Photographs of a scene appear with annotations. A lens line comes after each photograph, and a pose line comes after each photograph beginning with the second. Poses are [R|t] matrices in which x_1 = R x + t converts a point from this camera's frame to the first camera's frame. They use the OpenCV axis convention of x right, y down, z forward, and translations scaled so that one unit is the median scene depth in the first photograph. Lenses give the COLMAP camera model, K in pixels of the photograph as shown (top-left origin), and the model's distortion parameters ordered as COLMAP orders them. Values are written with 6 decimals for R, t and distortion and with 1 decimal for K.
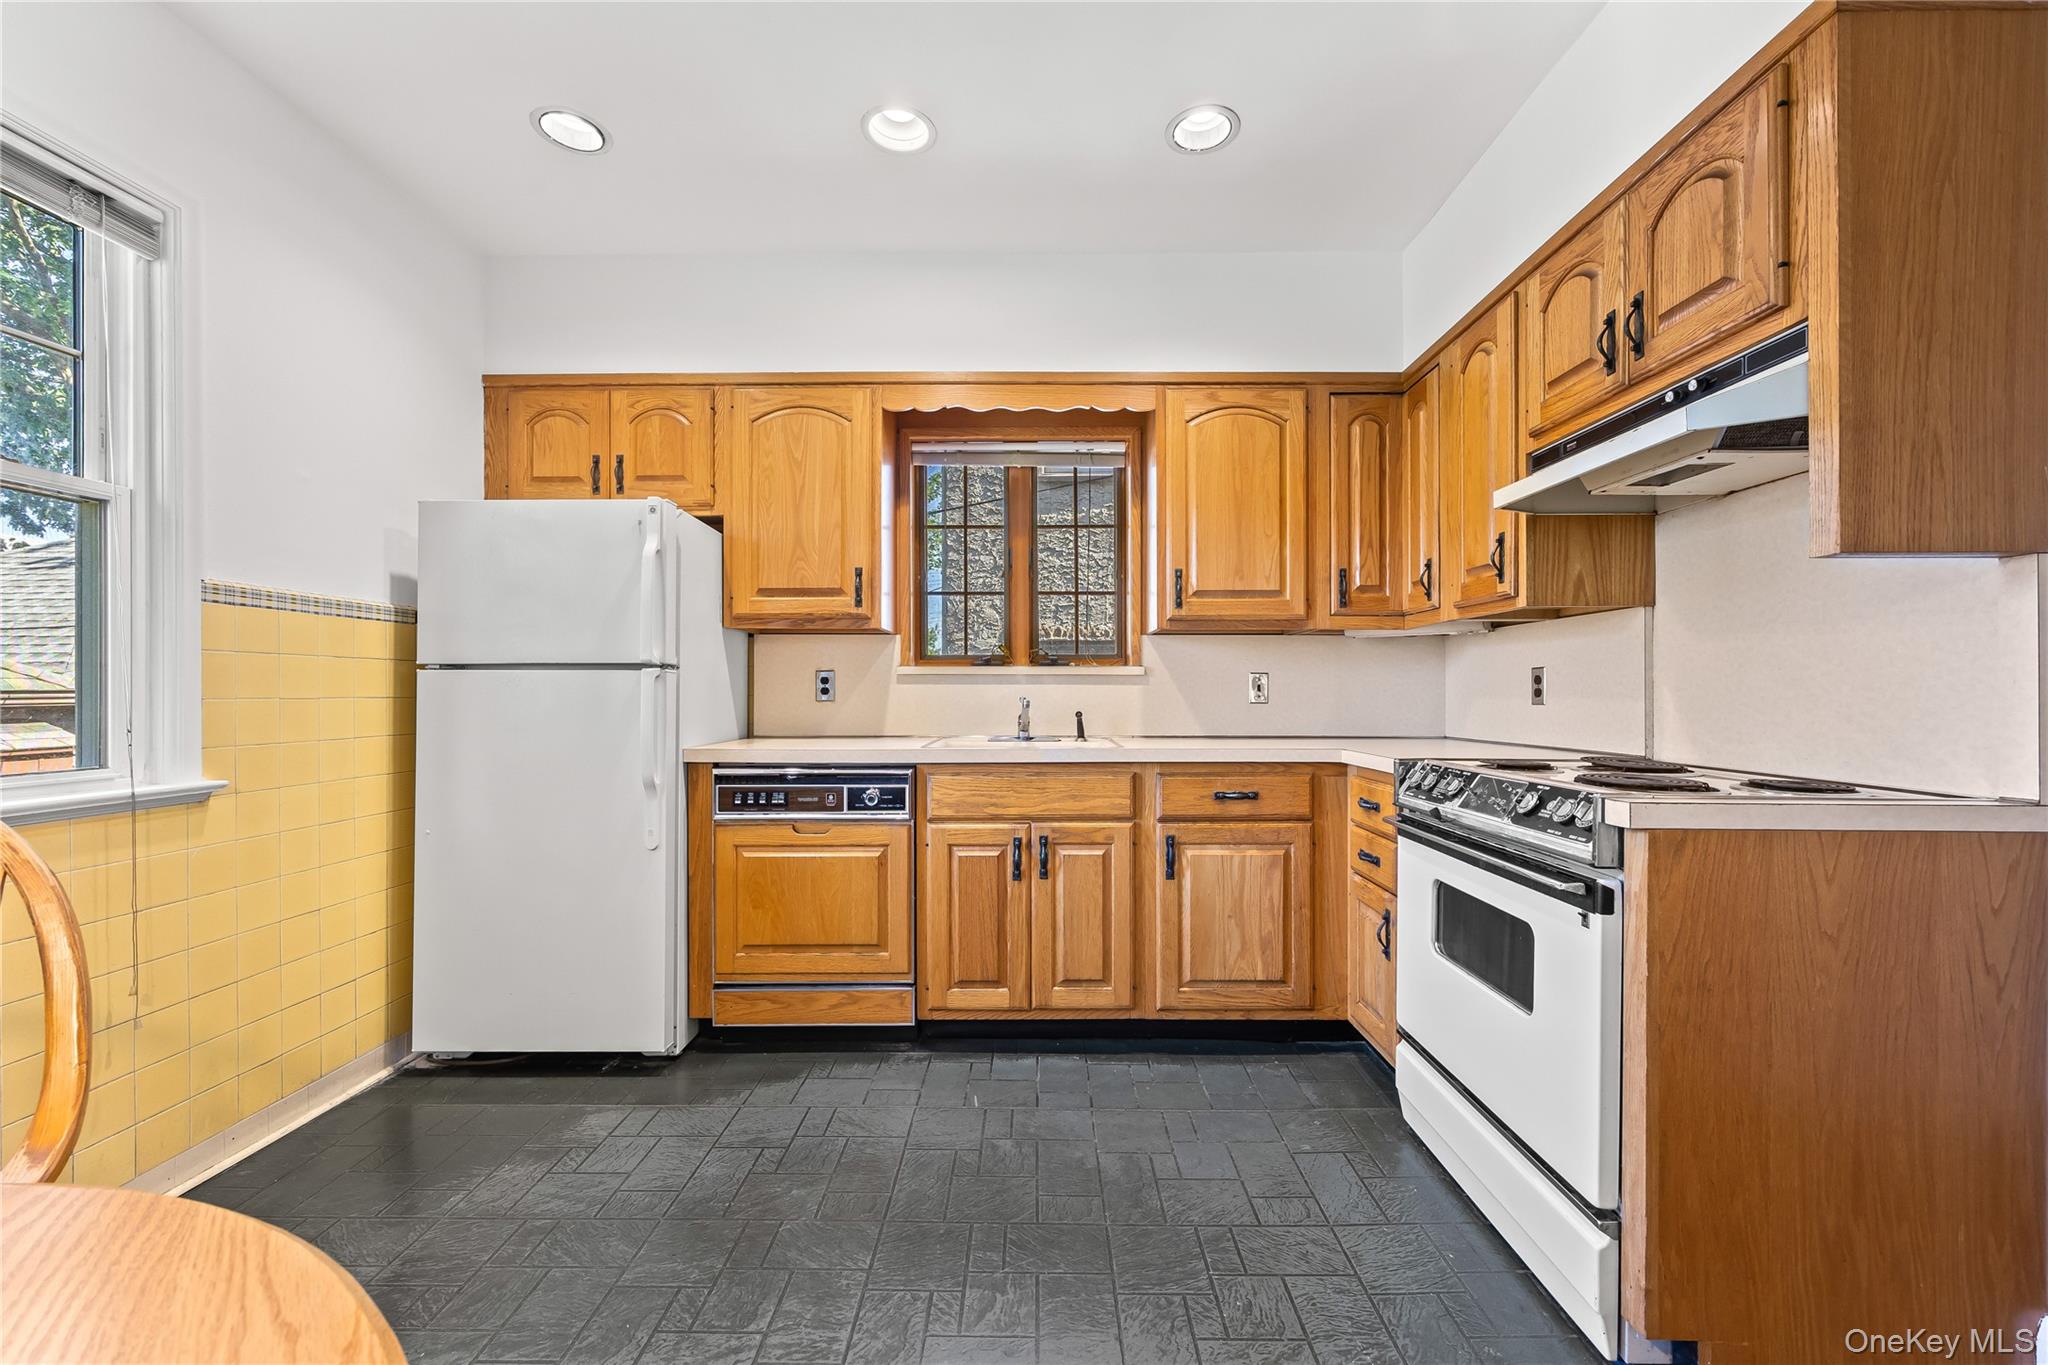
lens RADIAL K [[836.8, 0, 1011.0], [0, 836.8, 692.5], [0, 0, 1]] dist [-0.000219, -0.000466]
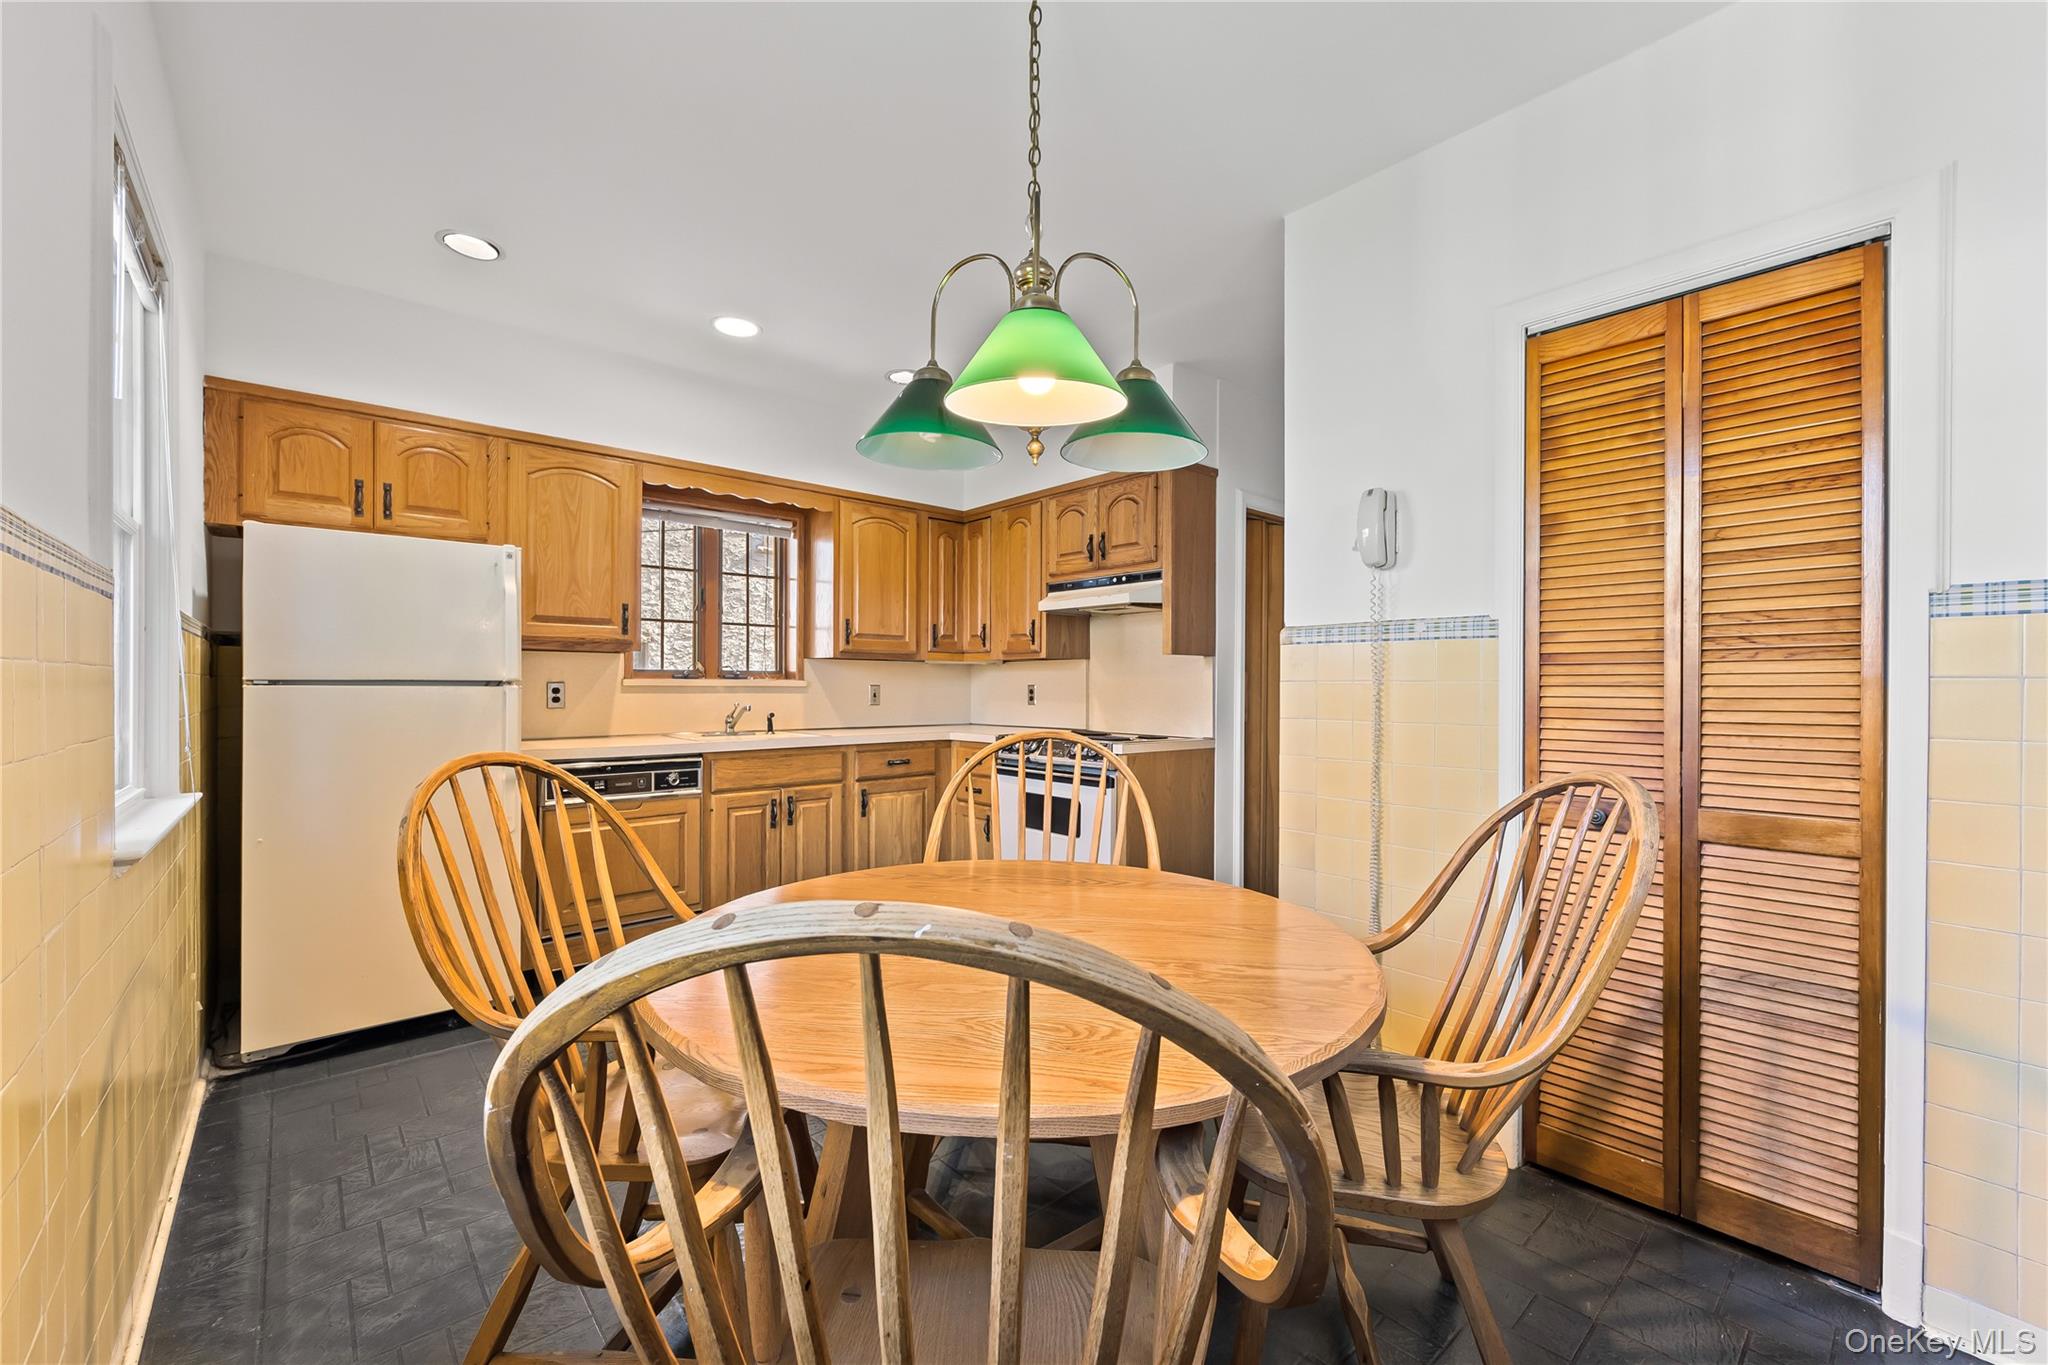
lens RADIAL K [[836.8, 0, 1033.3], [0, 836.8, 688.0], [0, 0, 1]] dist [-0.000219, -0.000466]
pose [[0.736280, 0.001204, 0.676675, -0.655571], [-0.001792, 0.999998, 0.000171, -0.024365], [-0.676674, -0.001339, 0.736281, -0.401114]]
